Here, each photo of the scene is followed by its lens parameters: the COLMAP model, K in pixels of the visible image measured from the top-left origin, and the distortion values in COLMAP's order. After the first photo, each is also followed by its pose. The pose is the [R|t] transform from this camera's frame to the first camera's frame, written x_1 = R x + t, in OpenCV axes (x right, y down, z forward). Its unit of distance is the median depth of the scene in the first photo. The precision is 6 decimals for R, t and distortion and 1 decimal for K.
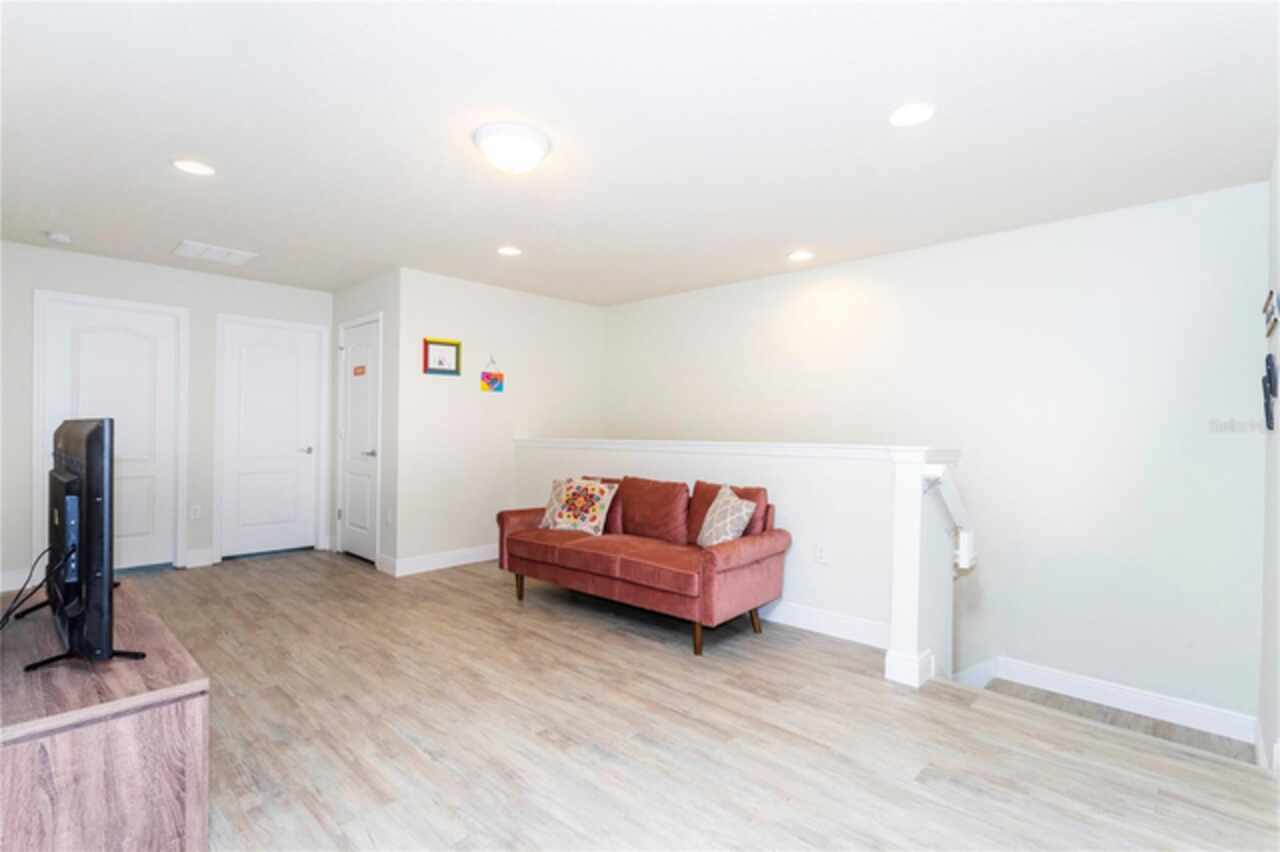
lens RADIAL K [[623.1, 0, 642.1], [0, 623.1, 428.1], [0, 0, 1]] dist [0.001436, 0.000544]
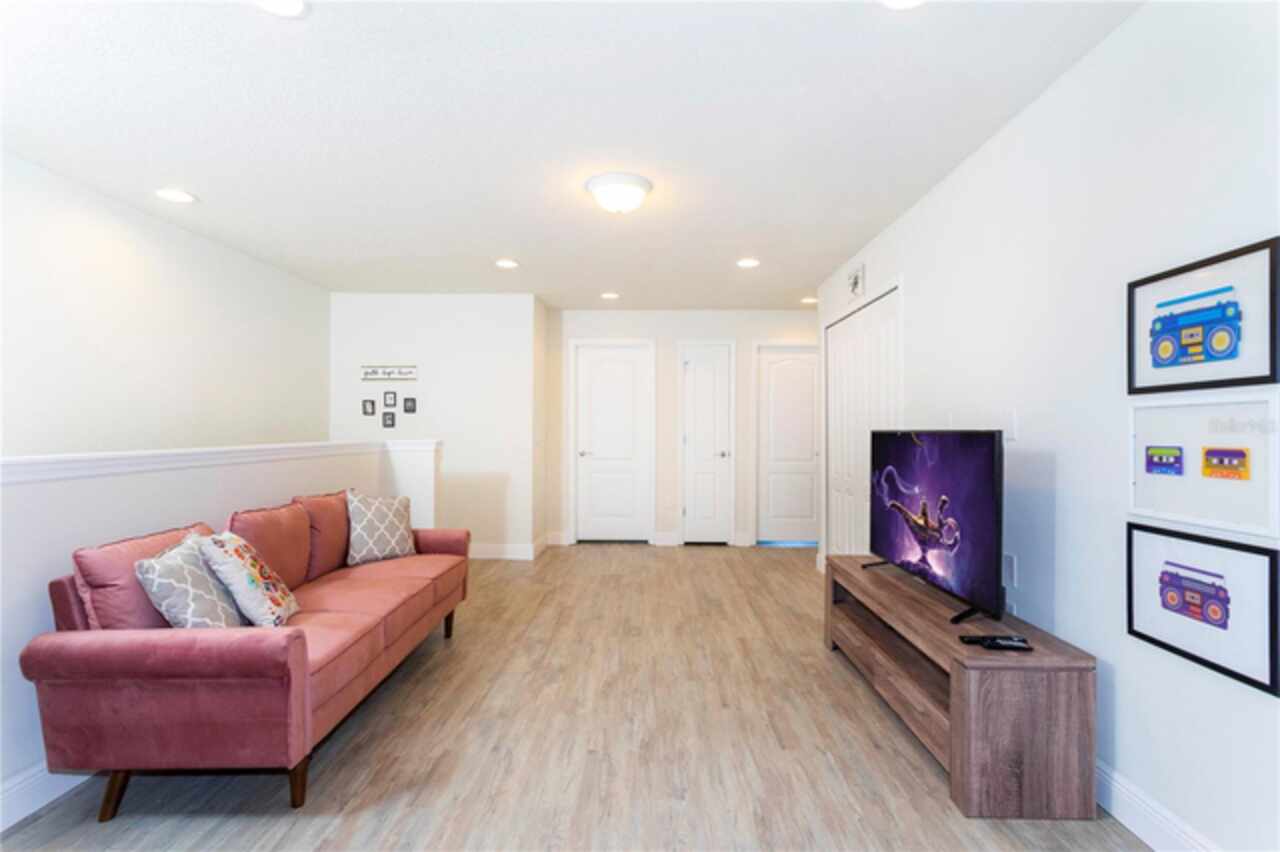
lens RADIAL K [[623.1, 0, 642.1], [0, 623.1, 428.1], [0, 0, 1]] dist [0.001436, 0.000544]
pose [[-0.689001, -0.008379, 0.724712, -1.083201], [-0.012685, 0.999919, -0.000499, -0.007870], [-0.724649, -0.009537, -0.689052, 1.756946]]
